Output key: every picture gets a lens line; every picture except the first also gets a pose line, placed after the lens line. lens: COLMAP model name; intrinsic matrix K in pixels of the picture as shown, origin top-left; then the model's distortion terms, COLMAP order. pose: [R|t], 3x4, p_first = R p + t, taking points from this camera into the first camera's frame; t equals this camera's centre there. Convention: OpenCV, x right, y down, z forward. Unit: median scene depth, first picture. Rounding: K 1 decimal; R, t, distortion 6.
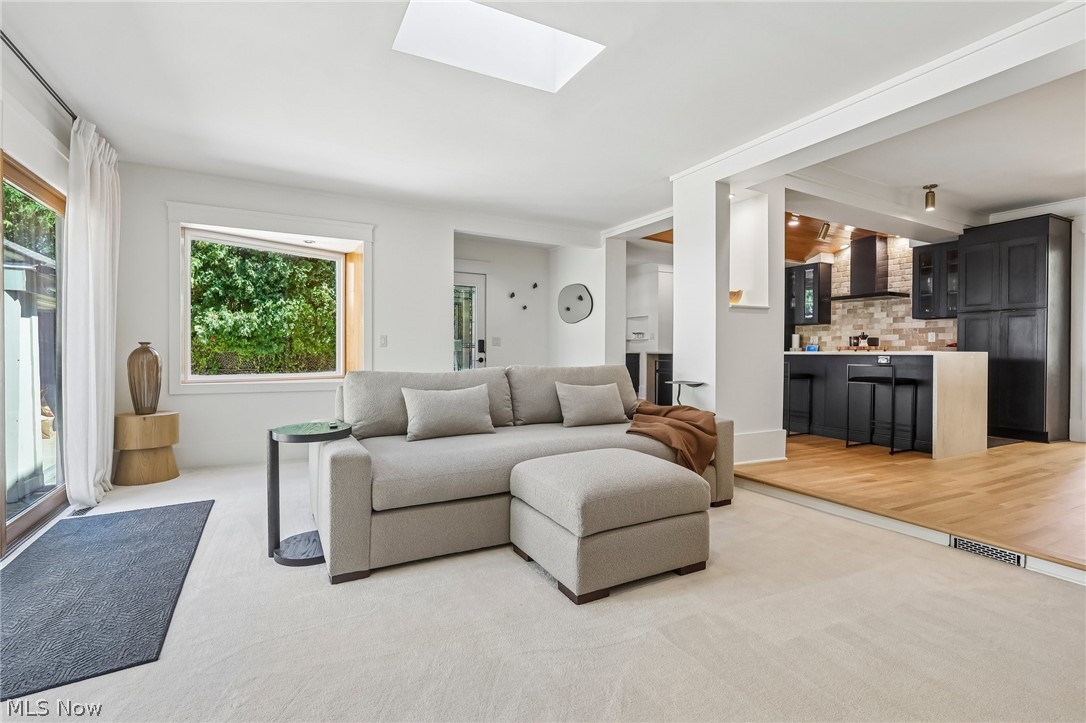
lens RADIAL K [[514.3, 0, 538.4], [0, 514.3, 355.8], [0, 0, 1]] dist [0.003264, 0.000503]
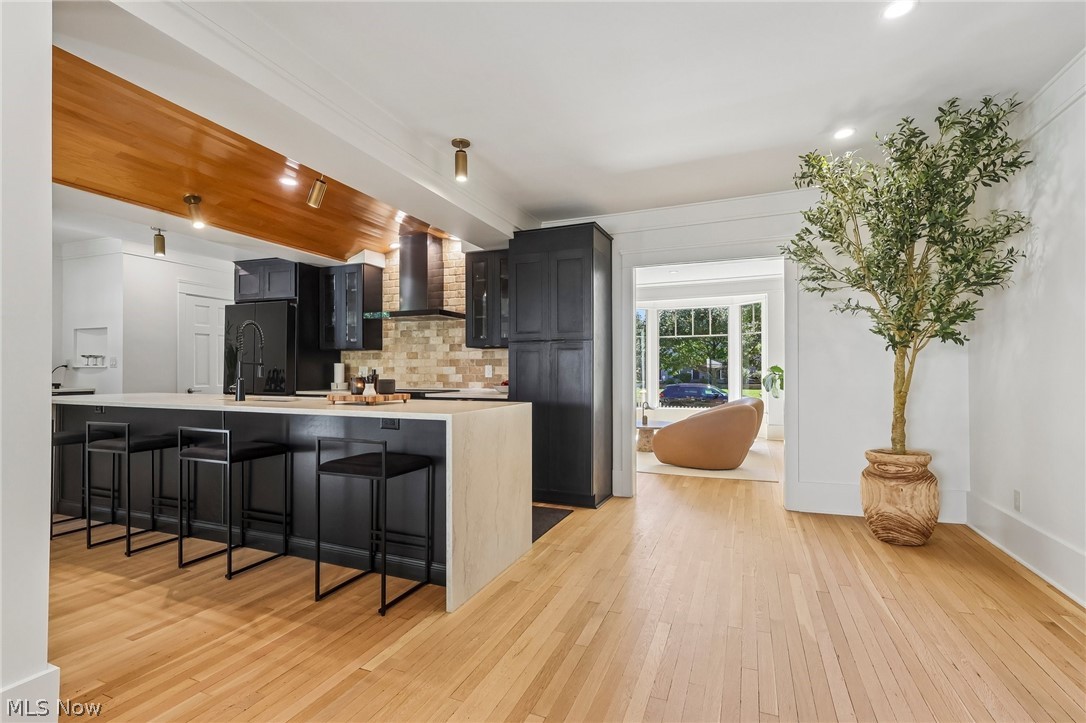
lens RADIAL K [[514.3, 0, 545.6], [0, 514.3, 367.1], [0, 0, 1]] dist [0.003264, 0.000503]
pose [[0.772035, 0.001578, 0.635577, 0.323533], [0.006294, 0.999929, -0.010128, -0.032952], [-0.635548, 0.011819, 0.771971, 0.330797]]
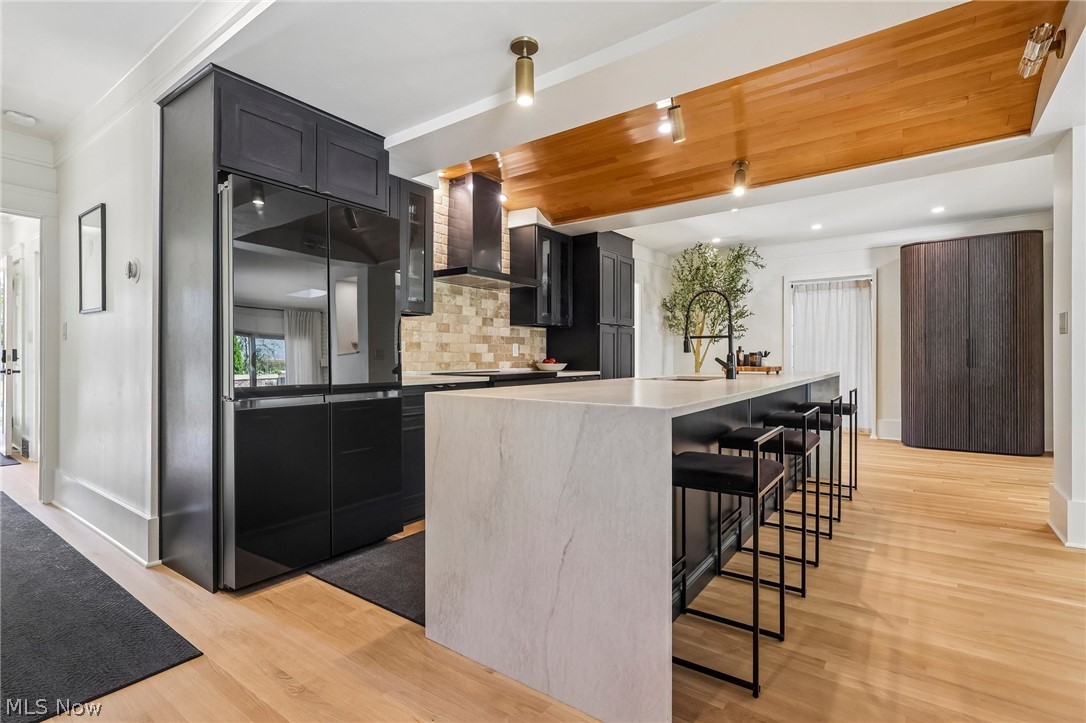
lens RADIAL K [[514.3, 0, 533.4], [0, 514.3, 359.3], [0, 0, 1]] dist [0.003264, 0.000503]
pose [[-0.422256, -0.005835, 0.906458, 0.078062], [0.004901, 0.999950, 0.008720, -0.028111], [-0.906463, 0.008125, -0.422207, 1.254490]]
